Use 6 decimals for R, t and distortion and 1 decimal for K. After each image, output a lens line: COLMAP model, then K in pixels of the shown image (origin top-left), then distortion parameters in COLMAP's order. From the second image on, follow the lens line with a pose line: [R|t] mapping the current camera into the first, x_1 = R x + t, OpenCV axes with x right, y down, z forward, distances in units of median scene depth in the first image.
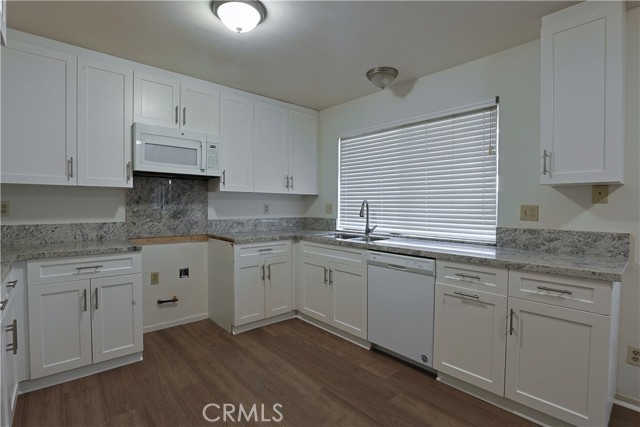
lens RADIAL K [[309.2, 0, 325.3], [0, 309.2, 211.0], [0, 0, 1]] dist [-0.022232, 0.000180]
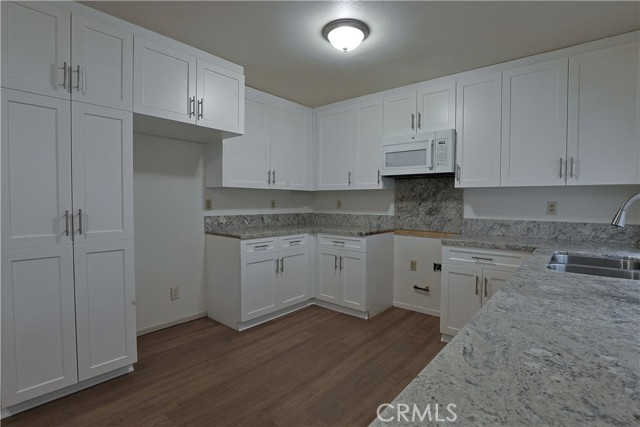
lens RADIAL K [[309.2, 0, 321.6], [0, 309.2, 210.9], [0, 0, 1]] dist [-0.022232, 0.000180]
pose [[0.140073, 0.024652, -0.989834, 0.605690], [-0.023329, 0.999495, 0.021591, -0.005134], [0.989866, 0.020067, 0.140577, 0.537250]]
